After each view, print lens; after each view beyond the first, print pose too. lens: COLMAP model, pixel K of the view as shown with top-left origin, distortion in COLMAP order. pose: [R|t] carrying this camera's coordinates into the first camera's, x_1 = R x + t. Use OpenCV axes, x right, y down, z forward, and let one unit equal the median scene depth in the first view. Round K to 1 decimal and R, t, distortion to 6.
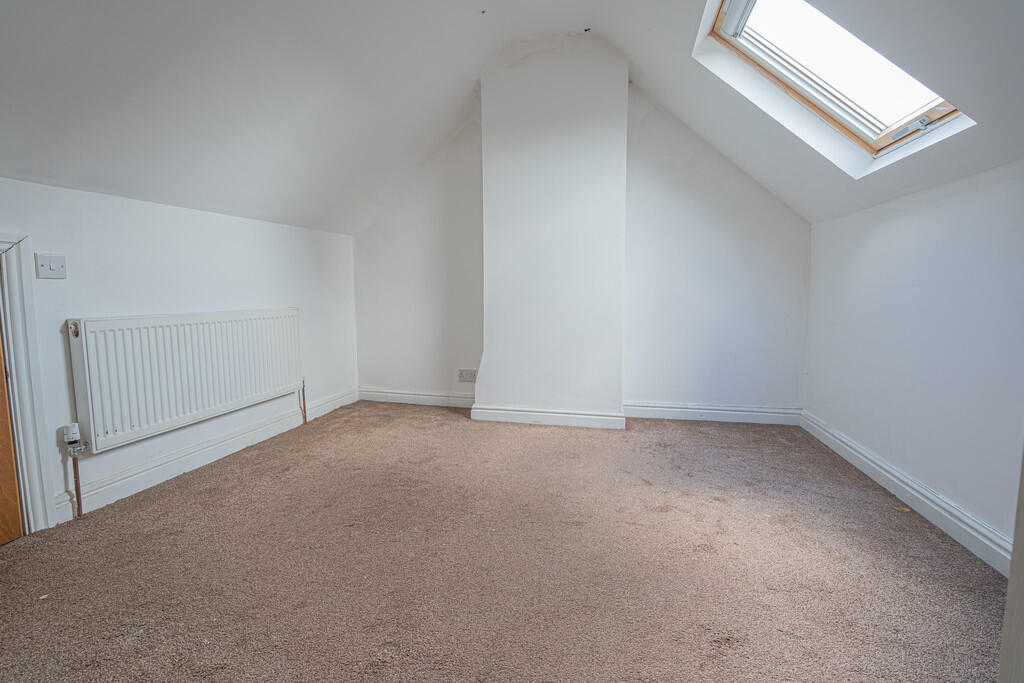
lens RADIAL K [[468.7, 0, 511.6], [0, 468.7, 339.5], [0, 0, 1]] dist [-0.004597, -0.000204]
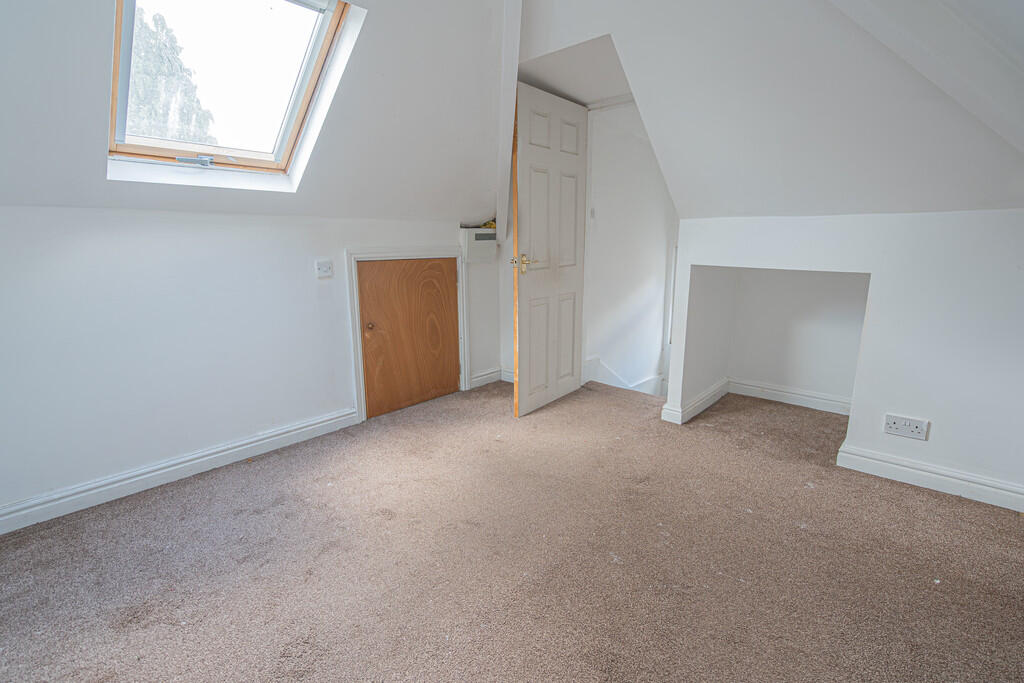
lens RADIAL K [[468.7, 0, 512.9], [0, 468.7, 341.0], [0, 0, 1]] dist [-0.004597, -0.000204]
pose [[-0.867703, -0.093595, 0.488192, -0.369696], [0.060183, 0.955109, 0.290079, -0.265748], [-0.493426, 0.281083, -0.823118, 1.497710]]
